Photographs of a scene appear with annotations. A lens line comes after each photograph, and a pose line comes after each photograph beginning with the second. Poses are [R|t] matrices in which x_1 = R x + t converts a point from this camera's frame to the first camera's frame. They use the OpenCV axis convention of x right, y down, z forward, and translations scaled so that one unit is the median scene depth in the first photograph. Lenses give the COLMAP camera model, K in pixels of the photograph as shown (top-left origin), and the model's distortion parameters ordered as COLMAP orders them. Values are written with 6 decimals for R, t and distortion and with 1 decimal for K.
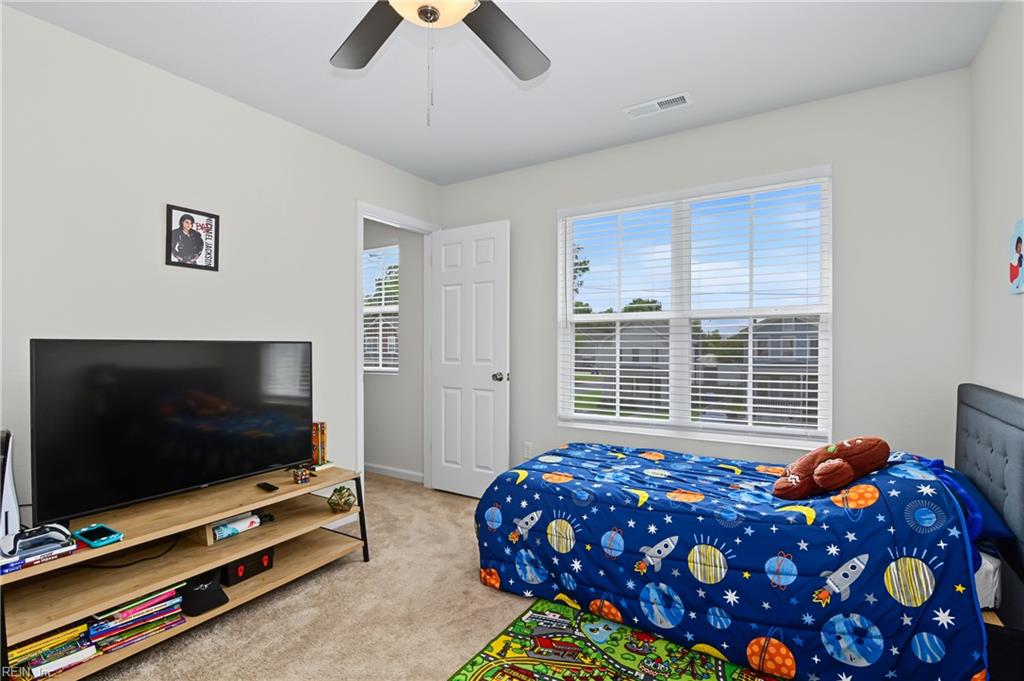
lens RADIAL K [[481.7, 0, 513.8], [0, 481.7, 341.9], [0, 0, 1]] dist [-0.024566, 0.000965]
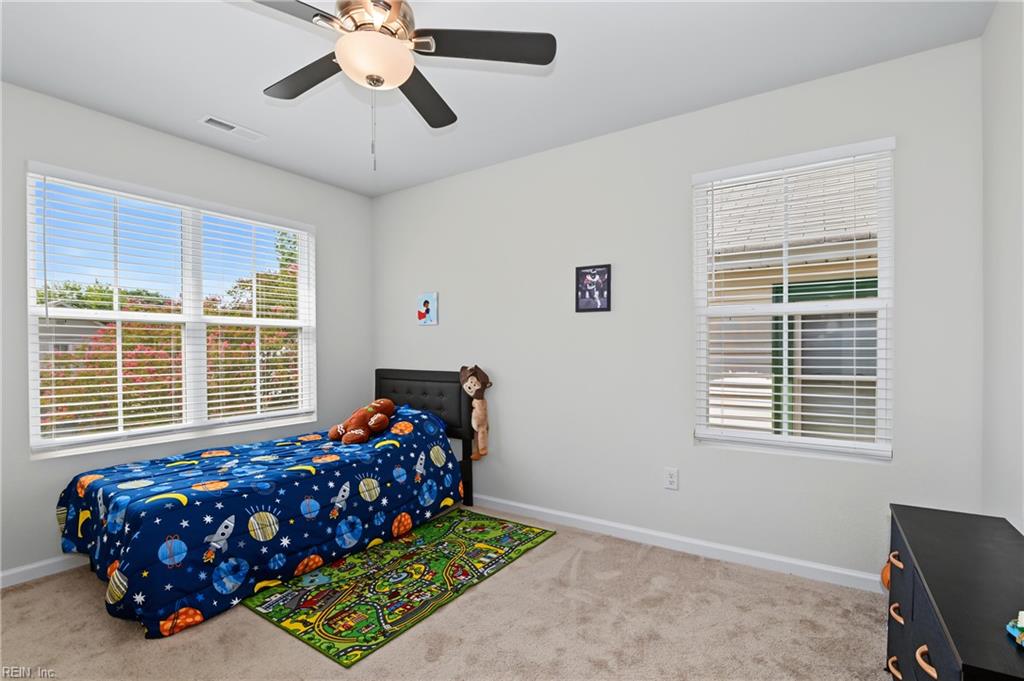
lens RADIAL K [[481.7, 0, 518.9], [0, 481.7, 340.2], [0, 0, 1]] dist [-0.024566, 0.000965]
pose [[0.007815, 0.015609, 0.999848, -0.899951], [-0.006578, 0.999857, -0.015558, 0.001390], [-0.999948, -0.006455, 0.007916, 0.393929]]
